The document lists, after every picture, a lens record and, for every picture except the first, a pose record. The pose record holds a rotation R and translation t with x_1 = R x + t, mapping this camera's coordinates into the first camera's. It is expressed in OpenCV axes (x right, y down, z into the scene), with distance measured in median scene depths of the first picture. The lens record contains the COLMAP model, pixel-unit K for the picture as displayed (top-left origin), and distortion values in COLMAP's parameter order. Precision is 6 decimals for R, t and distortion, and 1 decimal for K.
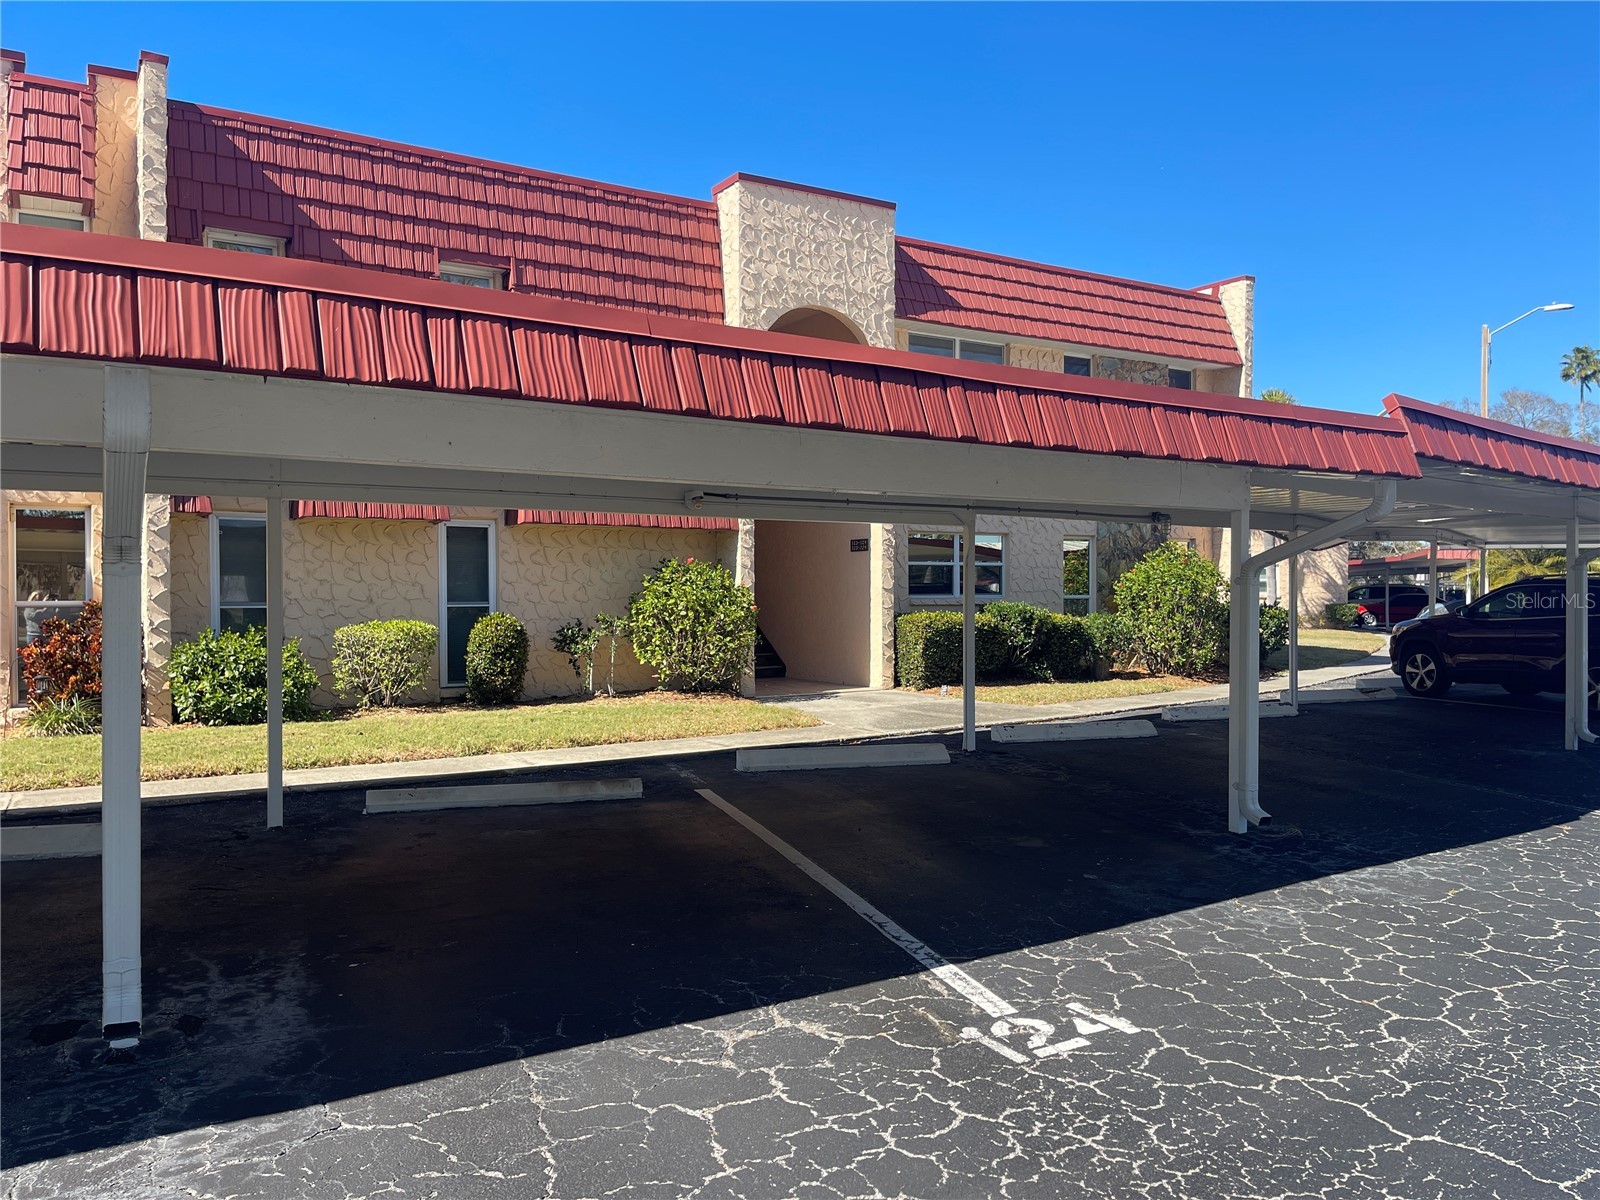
lens RADIAL K [[1179.8, 0, 801.0], [0, 1179.8, 630.2], [0, 0, 1]] dist [0.068769, -0.001870]
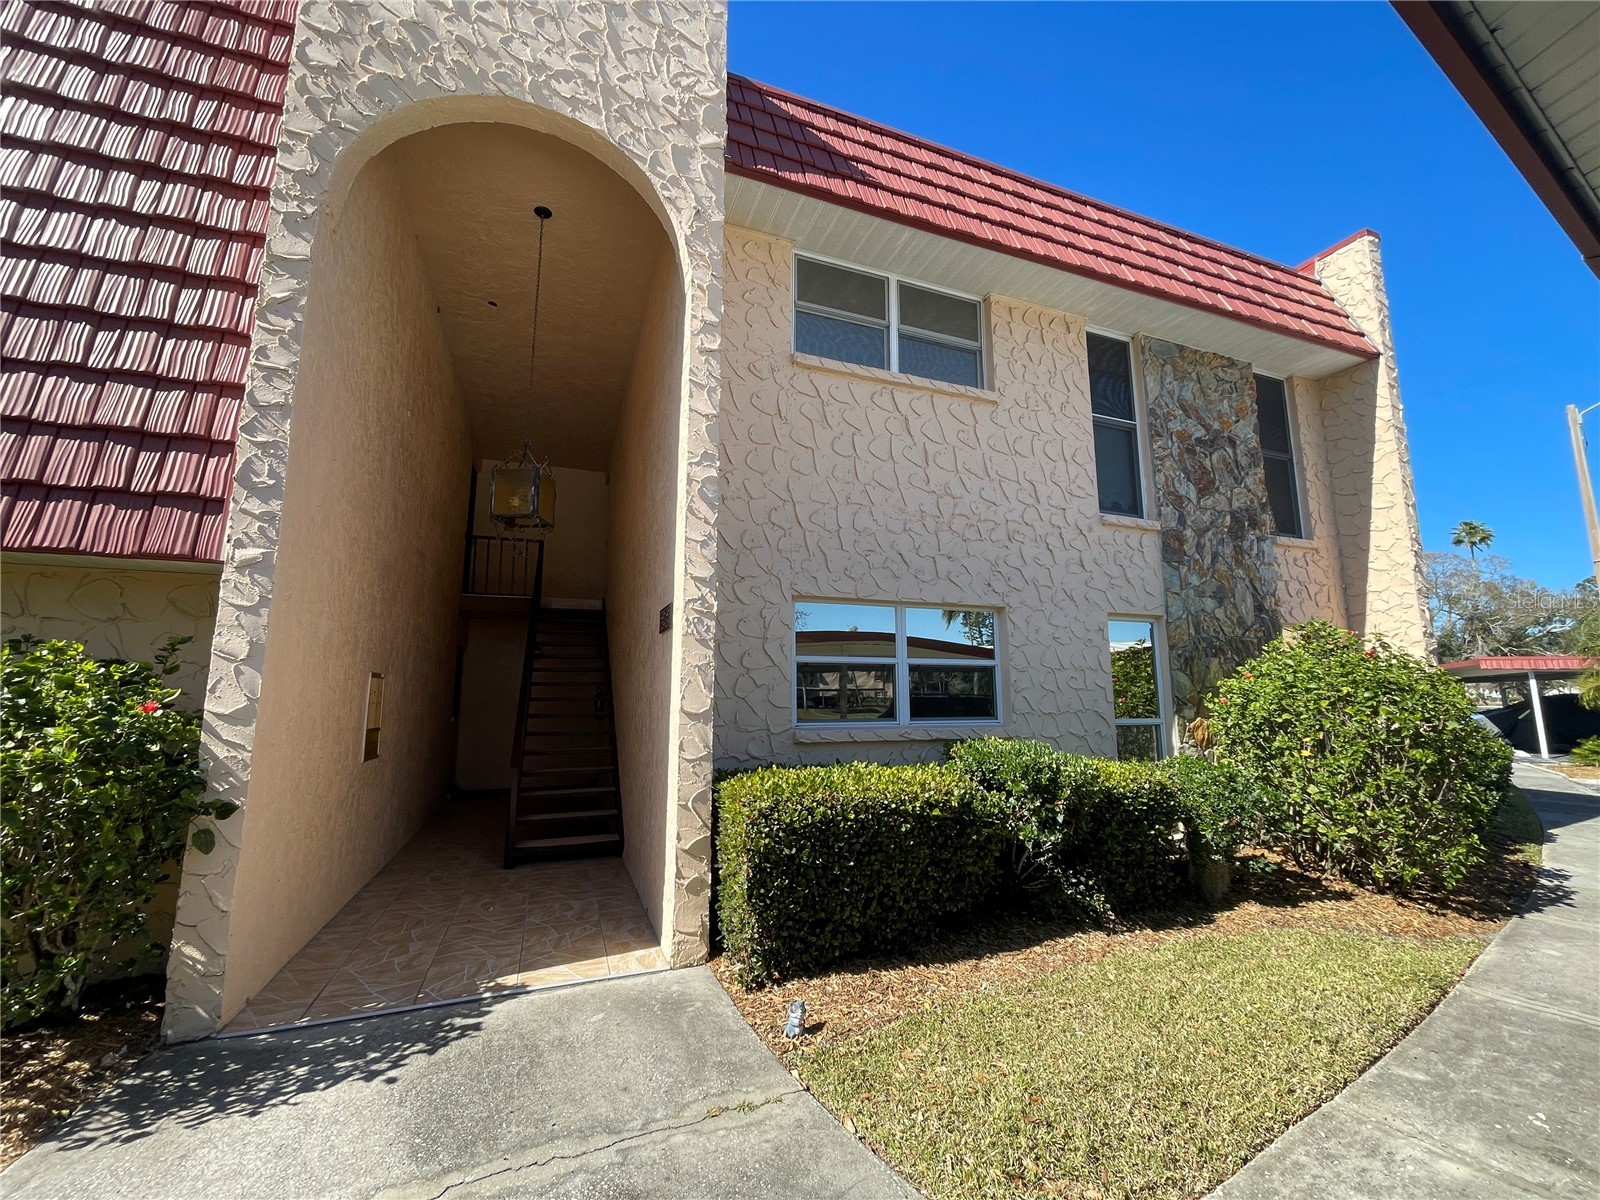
lens RADIAL K [[645.3, 0, 800.0], [0, 645.3, 600.0], [0, 0, 1]] dist [-0.001654, 0.000442]
pose [[0.981428, -0.024599, -0.190248, 0.150576], [-0.009655, 0.984154, -0.177054, -0.033158], [0.191589, 0.175603, 0.965638, 0.745102]]
